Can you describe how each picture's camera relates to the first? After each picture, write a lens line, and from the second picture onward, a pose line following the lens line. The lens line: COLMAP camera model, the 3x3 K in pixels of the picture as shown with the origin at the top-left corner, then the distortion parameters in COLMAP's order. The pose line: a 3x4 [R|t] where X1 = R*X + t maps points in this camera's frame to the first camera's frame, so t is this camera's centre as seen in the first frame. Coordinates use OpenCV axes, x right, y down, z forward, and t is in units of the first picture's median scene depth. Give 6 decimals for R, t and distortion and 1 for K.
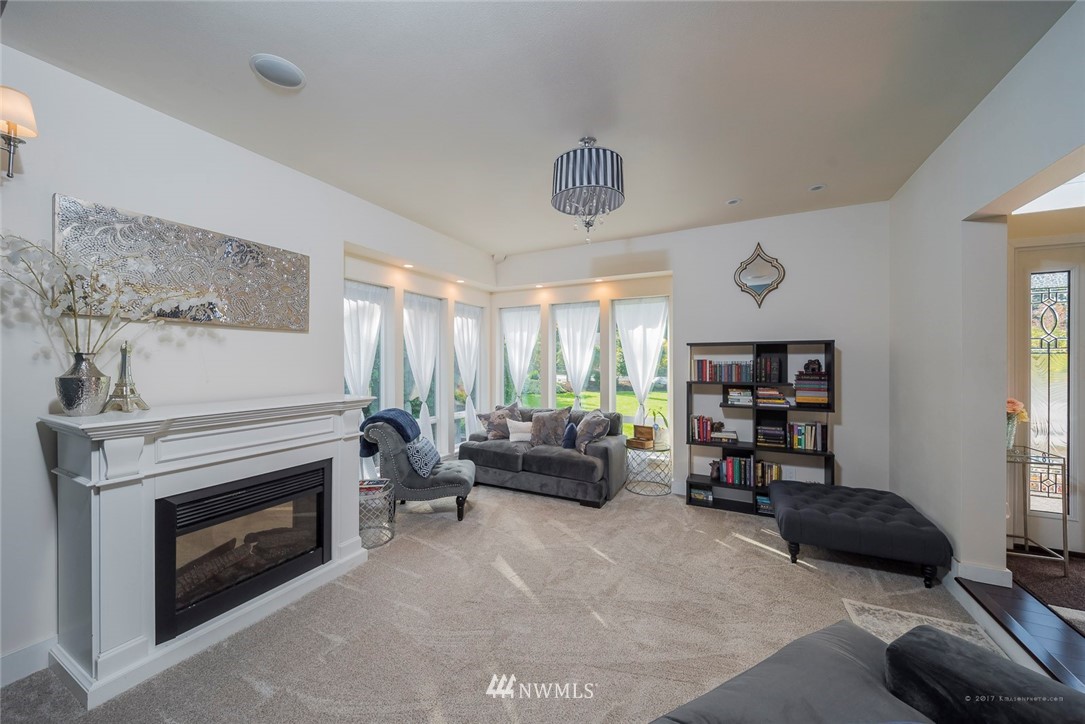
lens RADIAL K [[385.8, 0, 541.0], [0, 385.8, 364.4], [0, 0, 1]] dist [-0.000629, -0.000294]
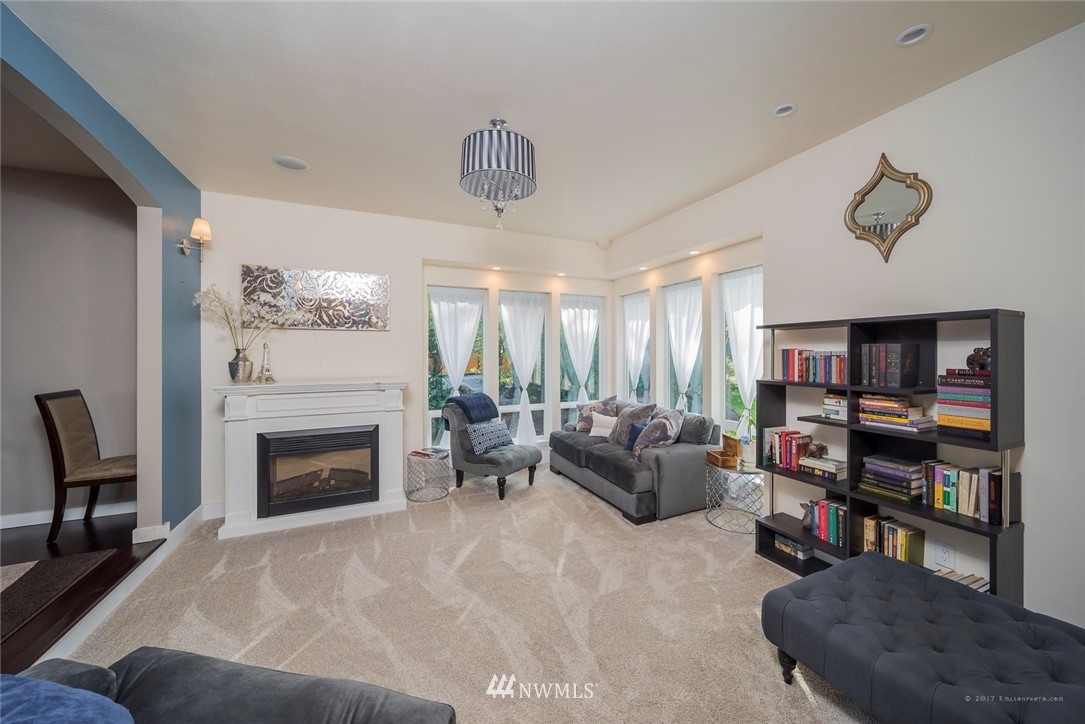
lens RADIAL K [[391.5, 0, 545.1], [0, 391.5, 355.2], [0, 0, 1]] dist [0.000739, 0.000051]
pose [[0.789780, 0.001946, -0.613388, 0.538514], [-0.001638, 0.999998, 0.001064, -0.001561], [0.613388, 0.000164, 0.789781, 0.201423]]
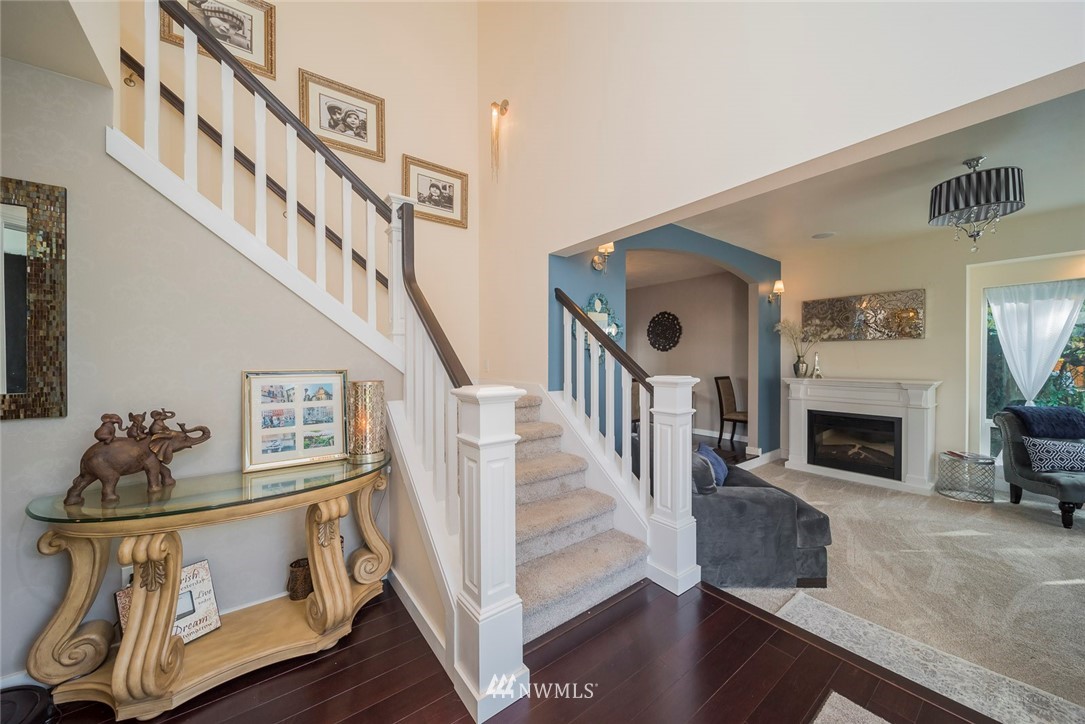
lens RADIAL K [[381.2, 0, 542.5], [0, 381.2, 362.0], [0, 0, 1]] dist [-0.021222, -0.000076]
pose [[-0.426388, 0.006670, -0.904516, 1.080385], [-0.004435, 0.999945, 0.009465, 0.000508], [0.904530, 0.008047, -0.426335, 0.220168]]
